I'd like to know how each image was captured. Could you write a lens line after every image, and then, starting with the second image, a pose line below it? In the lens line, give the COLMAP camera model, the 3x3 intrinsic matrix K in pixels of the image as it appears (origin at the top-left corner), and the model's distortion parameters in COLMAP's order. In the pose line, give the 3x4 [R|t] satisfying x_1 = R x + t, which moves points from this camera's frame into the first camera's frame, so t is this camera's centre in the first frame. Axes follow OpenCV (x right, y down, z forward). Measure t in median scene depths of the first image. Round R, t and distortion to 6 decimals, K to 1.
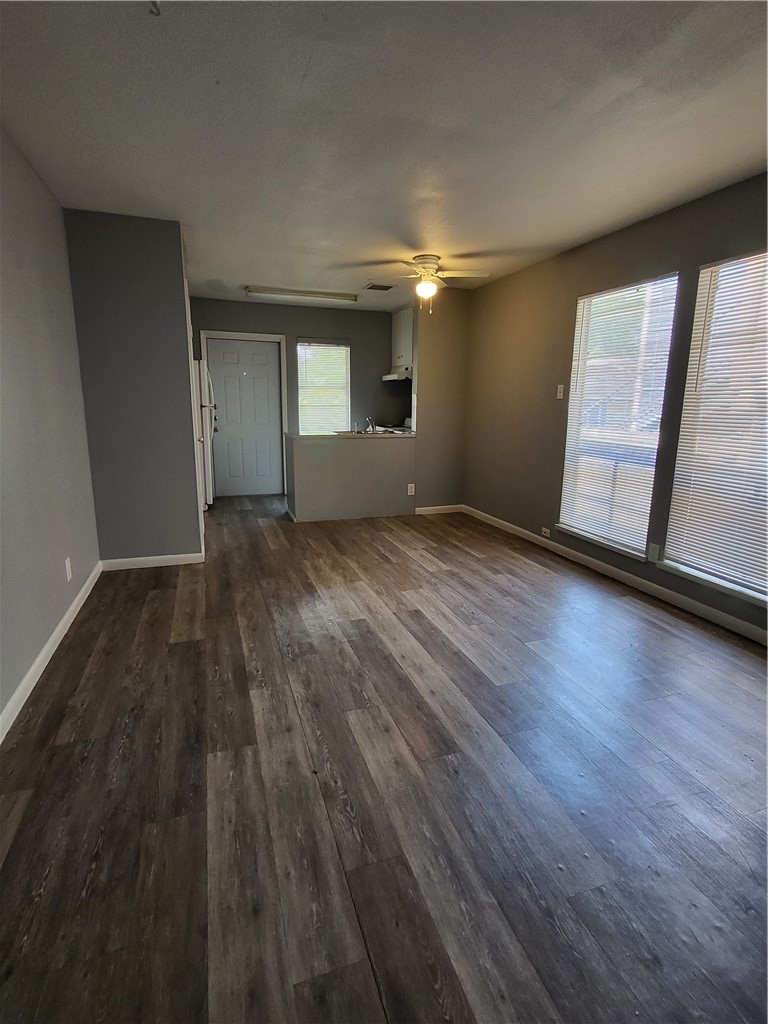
lens RADIAL K [[512.5, 0, 386.0], [0, 512.5, 511.7], [0, 0, 1]] dist [0.014892, -0.000018]
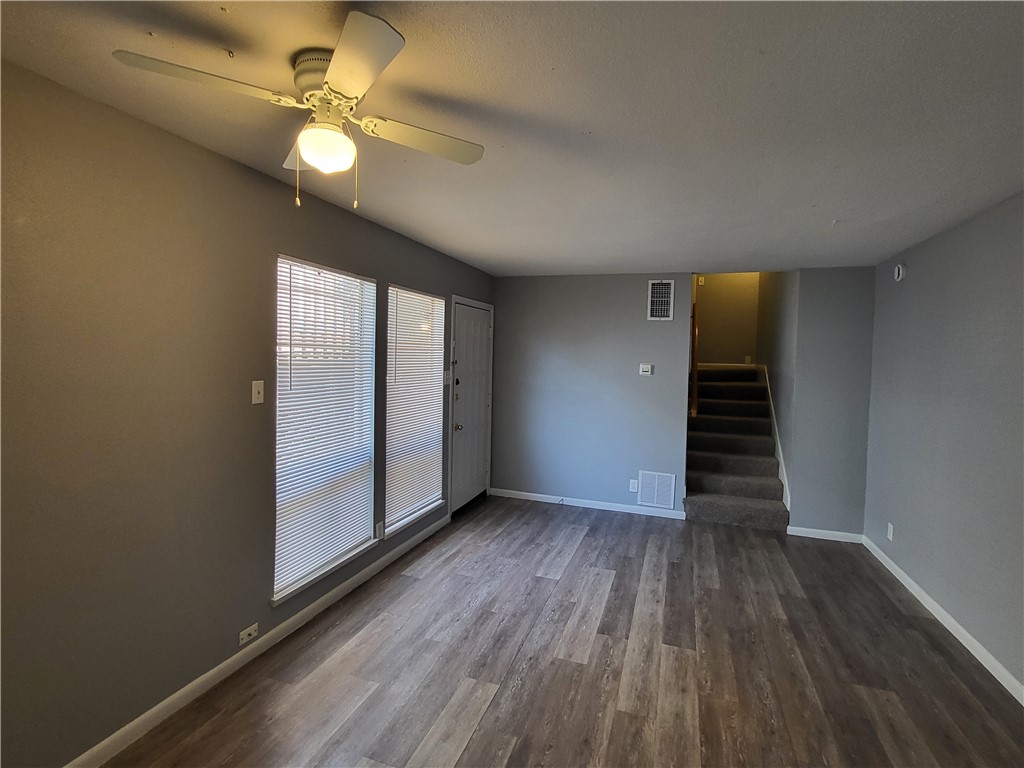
lens RADIAL K [[512.5, 0, 511.8], [0, 512.5, 380.5], [0, 0, 1]] dist [0.014892, -0.000018]
pose [[-0.788489, -0.070723, 0.610969, -0.379072], [0.092608, 0.968390, 0.231611, -0.519546], [-0.608036, 0.239204, -0.757016, 1.835858]]
